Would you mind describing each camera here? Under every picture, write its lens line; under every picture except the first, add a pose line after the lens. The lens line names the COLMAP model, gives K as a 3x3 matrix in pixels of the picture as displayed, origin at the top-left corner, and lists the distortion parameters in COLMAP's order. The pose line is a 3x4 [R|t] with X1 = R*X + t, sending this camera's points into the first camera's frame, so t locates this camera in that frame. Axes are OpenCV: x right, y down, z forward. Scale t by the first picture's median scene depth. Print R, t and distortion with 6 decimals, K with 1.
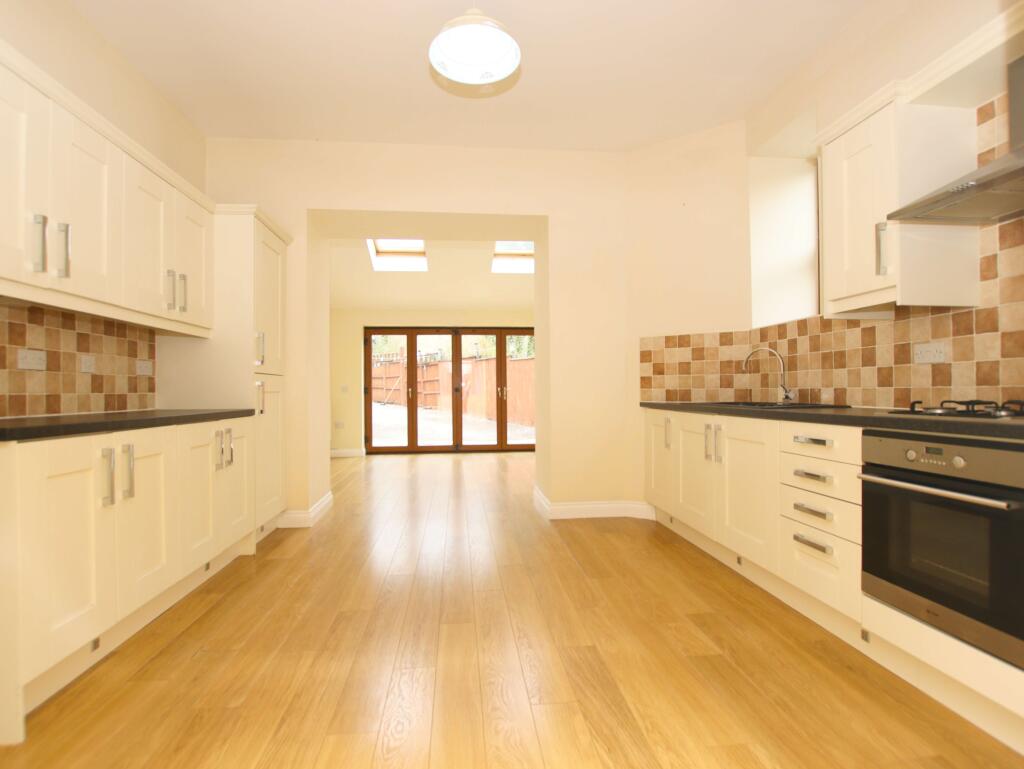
lens RADIAL K [[524.9, 0, 512.0], [0, 524.9, 384.5], [0, 0, 1]] dist [-0.004996, -0.001872]
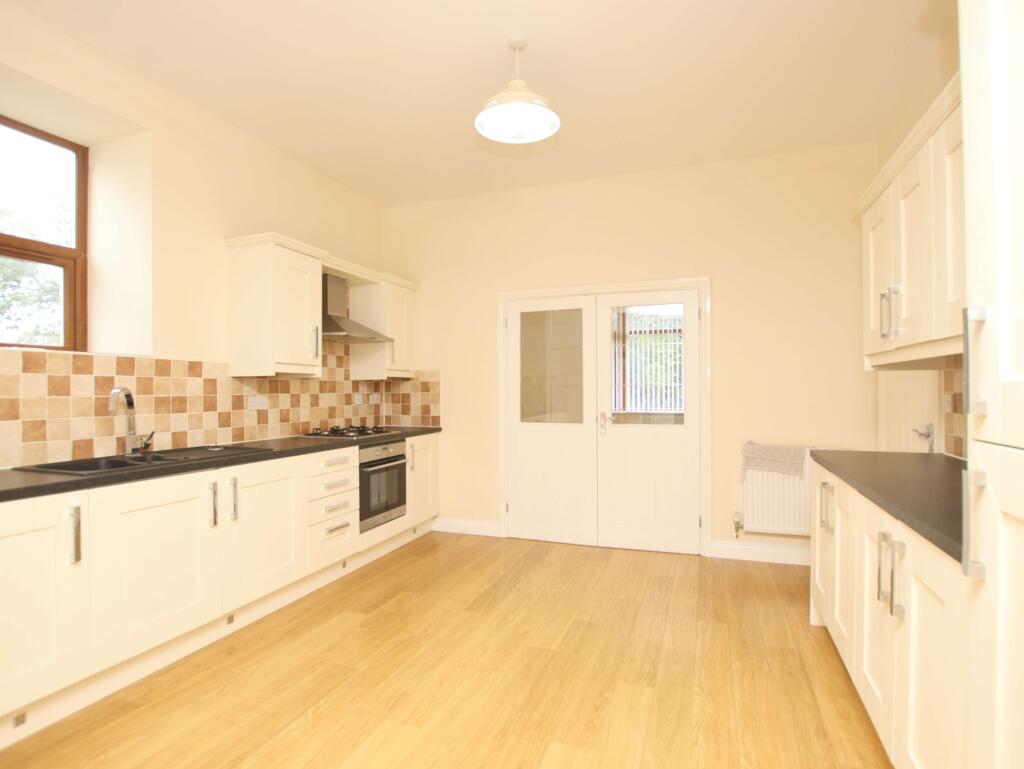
lens RADIAL K [[524.9, 0, 512.0], [0, 524.9, 384.5], [0, 0, 1]] dist [-0.004996, -0.001872]
pose [[-0.895462, 0.017950, 0.444776, -0.510930], [0.007074, 0.999634, -0.026101, -0.064012], [-0.445081, -0.020226, -0.895262, 1.890768]]
